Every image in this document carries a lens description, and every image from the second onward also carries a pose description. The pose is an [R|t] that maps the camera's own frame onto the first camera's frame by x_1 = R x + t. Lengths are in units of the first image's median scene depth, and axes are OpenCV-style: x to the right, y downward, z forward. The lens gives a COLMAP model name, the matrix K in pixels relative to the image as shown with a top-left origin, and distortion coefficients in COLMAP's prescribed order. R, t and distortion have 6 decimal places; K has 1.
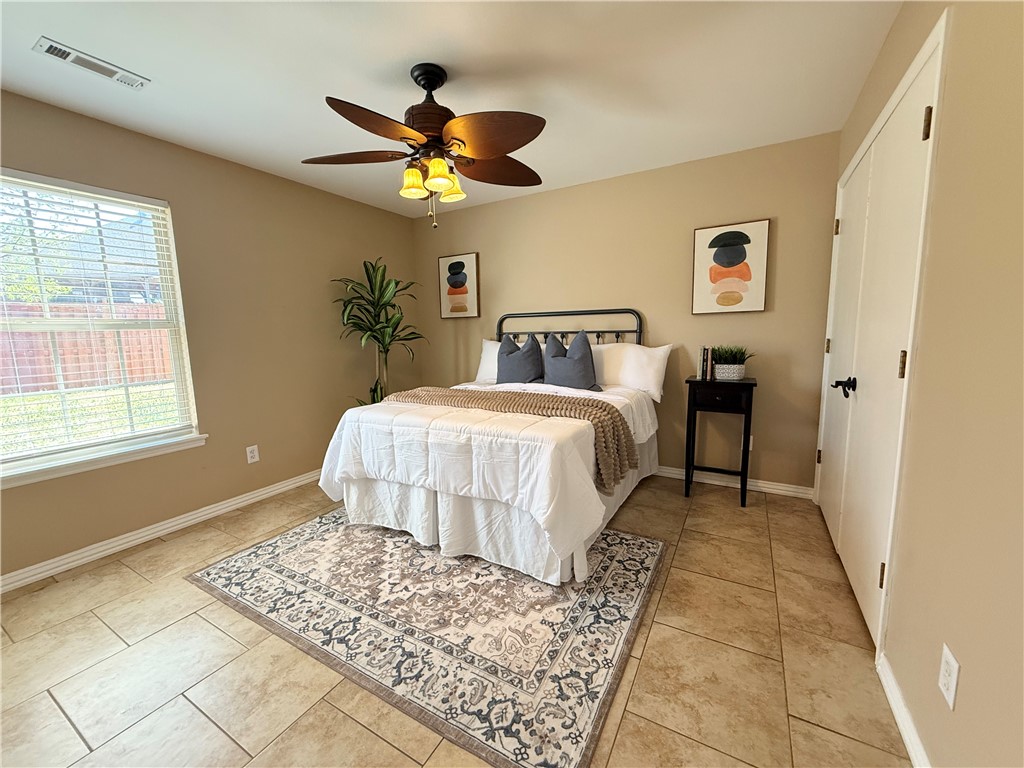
lens RADIAL K [[409.0, 0, 512.3], [0, 409.0, 384.8], [0, 0, 1]] dist [-0.004084, 0.000792]
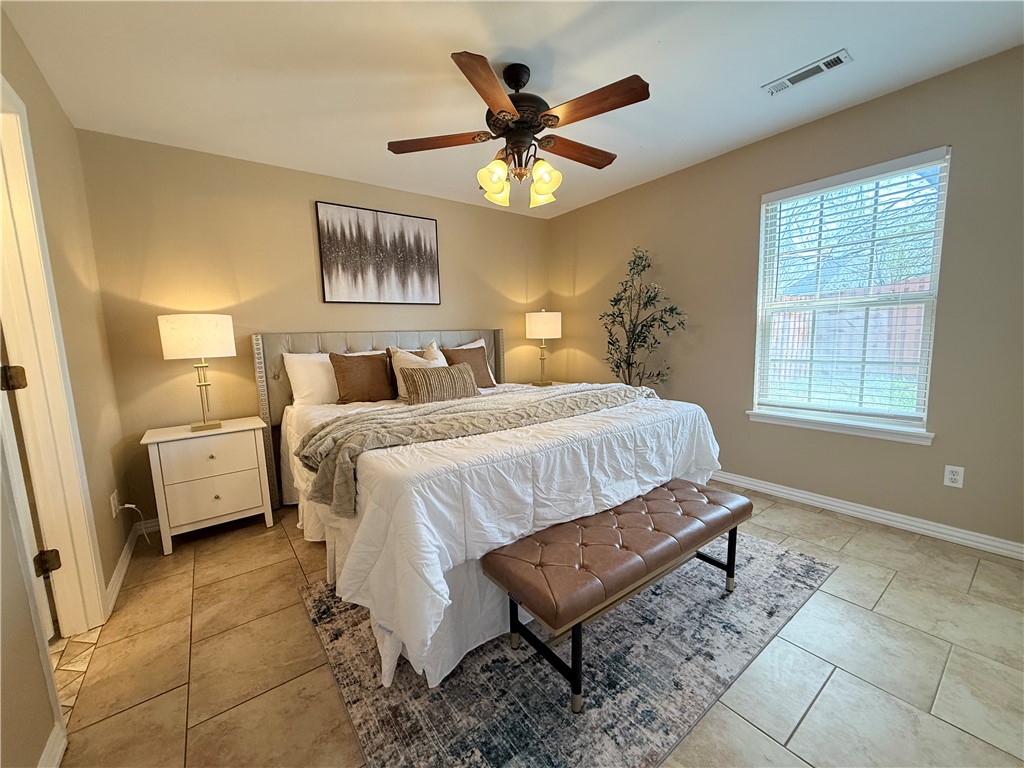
lens RADIAL K [[409.0, 0, 512.5], [0, 409.0, 385.2], [0, 0, 1]] dist [-0.004084, 0.000792]
pose [[-0.392339, 0.157341, -0.906264, 0.316303], [-0.073504, 0.976747, 0.201399, -0.079884], [0.916879, 0.145630, -0.371651, 0.568988]]
